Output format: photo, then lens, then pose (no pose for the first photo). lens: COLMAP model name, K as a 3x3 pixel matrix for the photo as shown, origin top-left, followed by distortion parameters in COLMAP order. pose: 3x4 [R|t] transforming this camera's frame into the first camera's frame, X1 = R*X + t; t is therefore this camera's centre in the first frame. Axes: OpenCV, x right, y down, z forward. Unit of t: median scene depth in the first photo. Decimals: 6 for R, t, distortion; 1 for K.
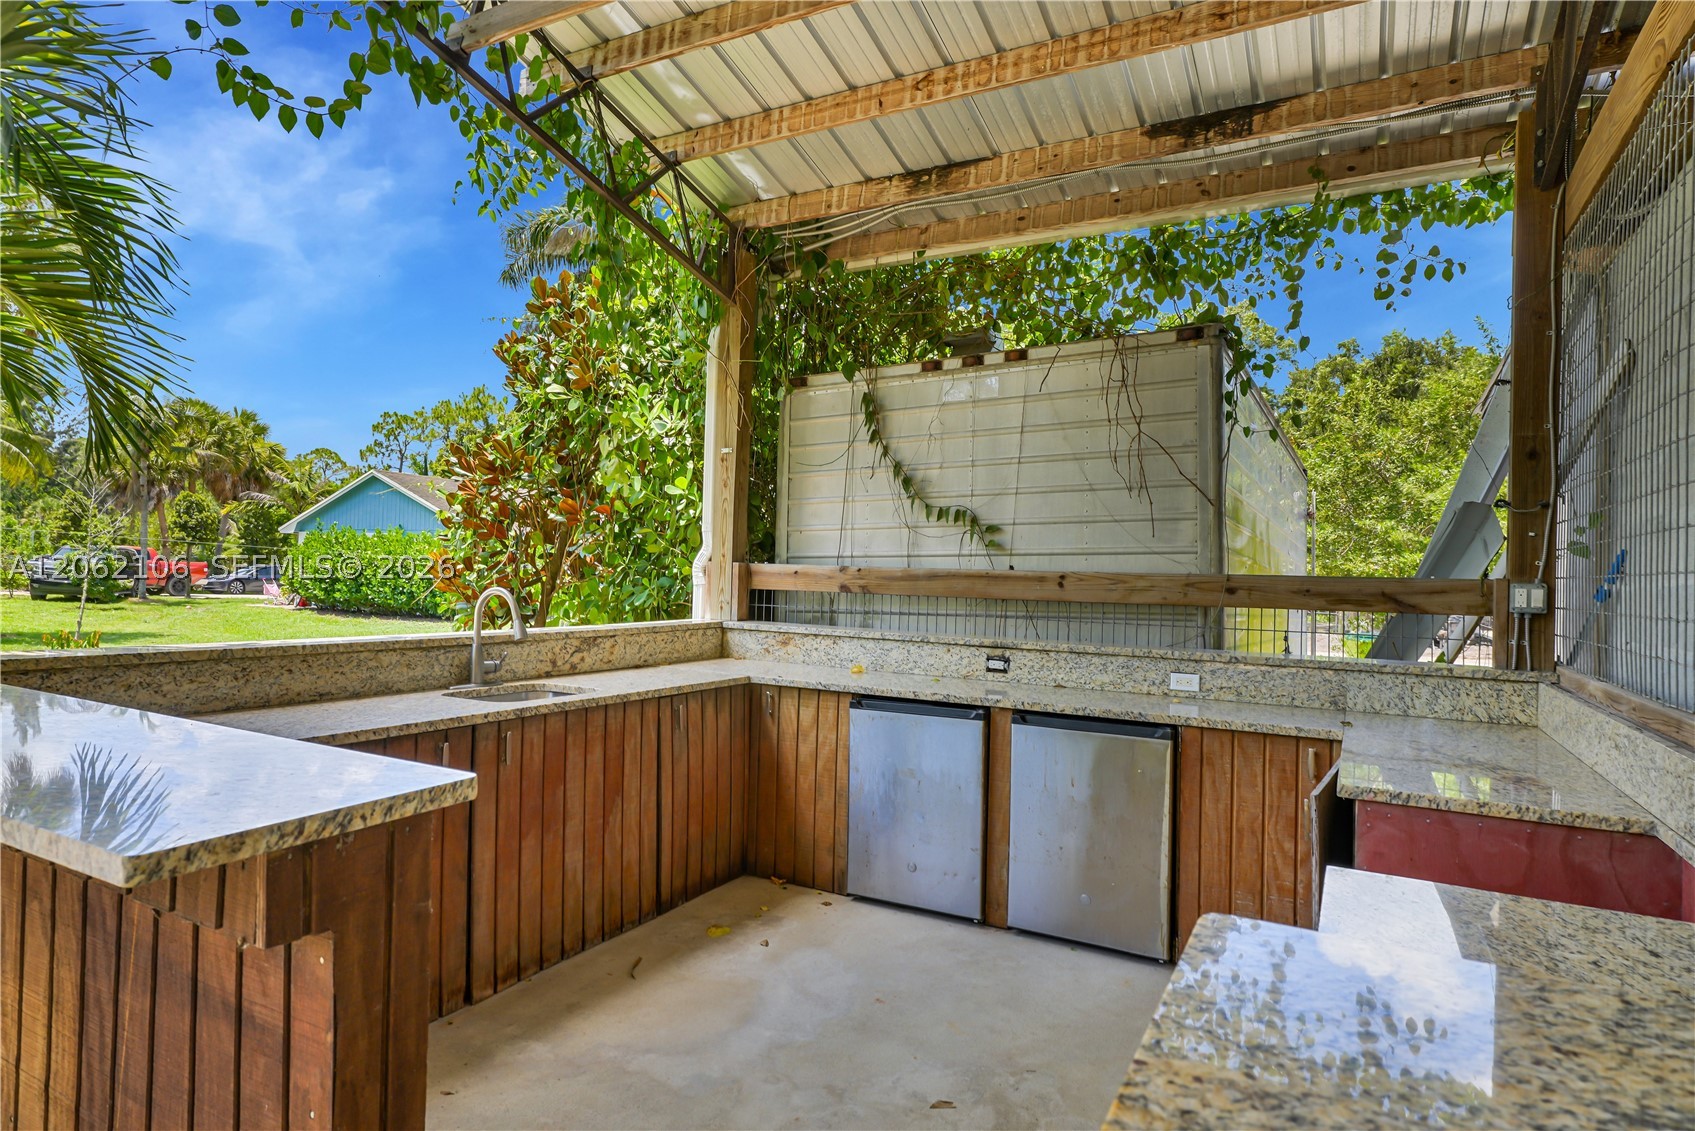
lens RADIAL K [[931.1, 0, 847.5], [0, 931.1, 565.5], [0, 0, 1]] dist [-0.001782, 0.000131]
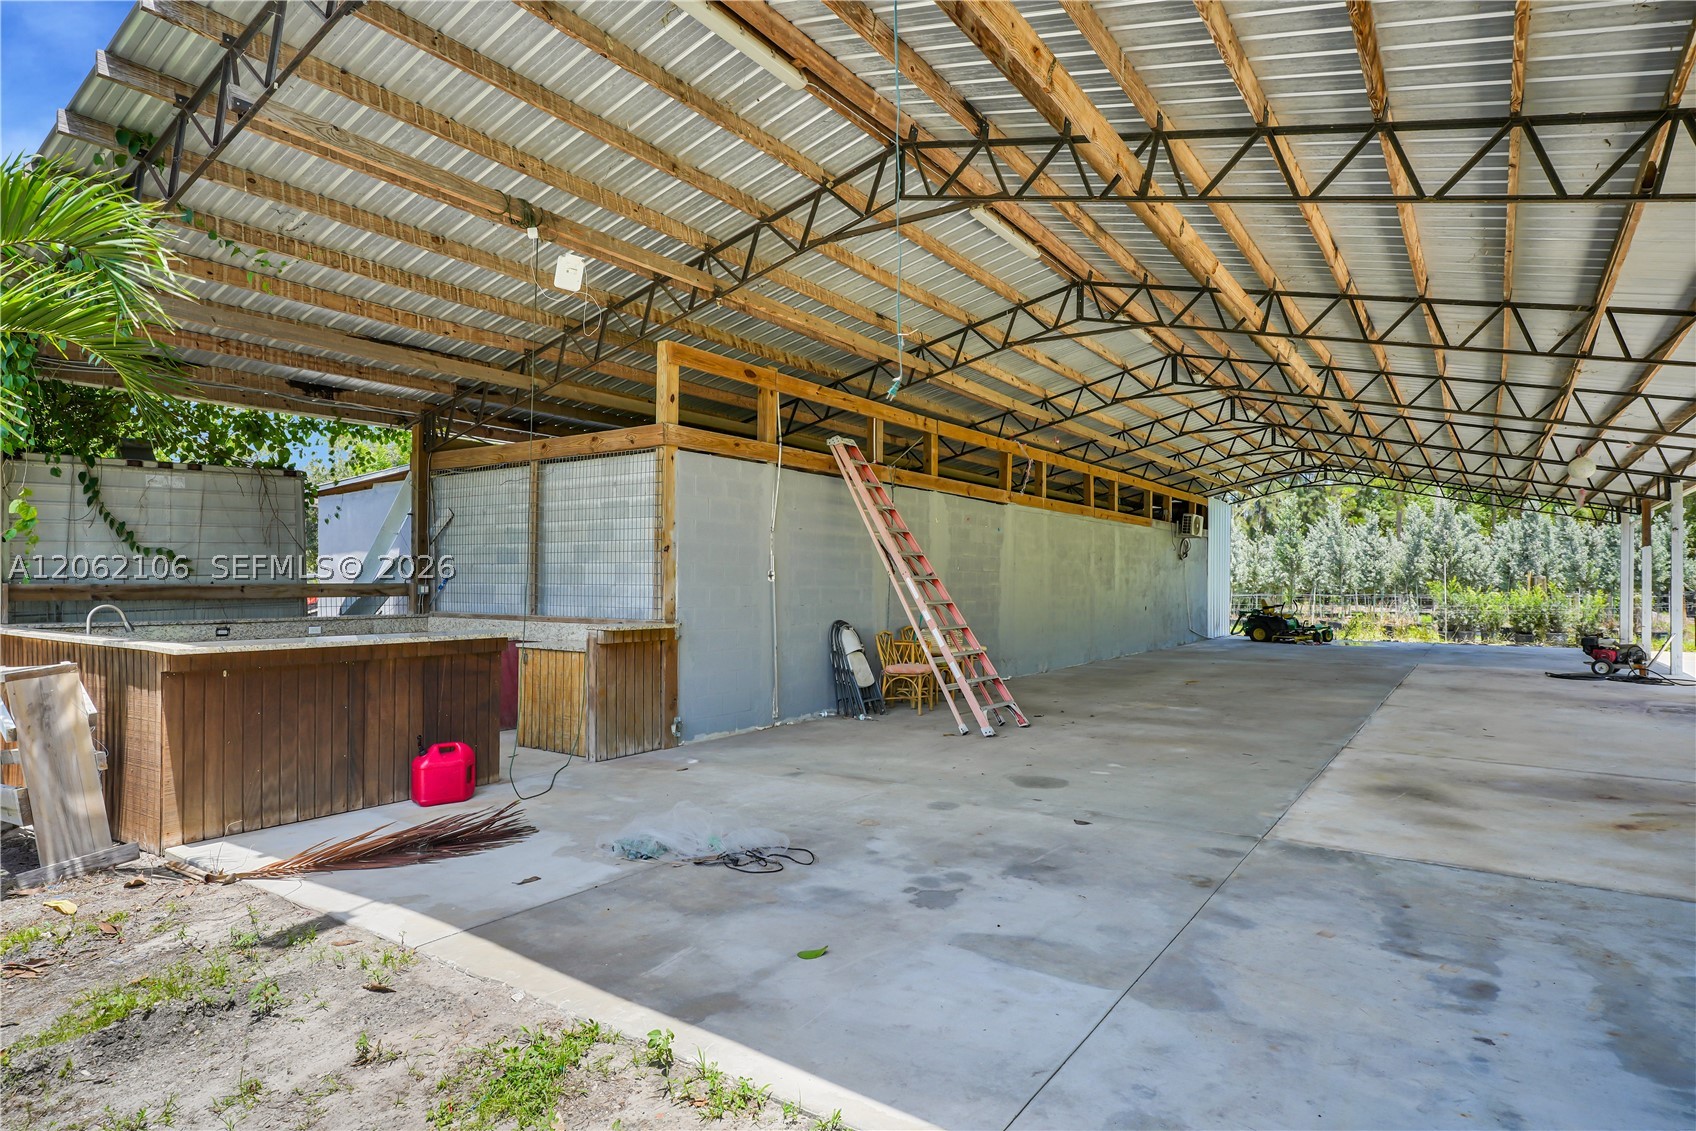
lens RADIAL K [[960.7, 0, 848.0], [0, 960.7, 565.5], [0, 0, 1]] dist [-0.005000, -0.001495]
pose [[0.093669, -0.009795, 0.995555, -1.597412], [-0.005979, 0.999928, 0.010401, -0.058502], [-0.995585, -0.006926, 0.093604, -0.465886]]
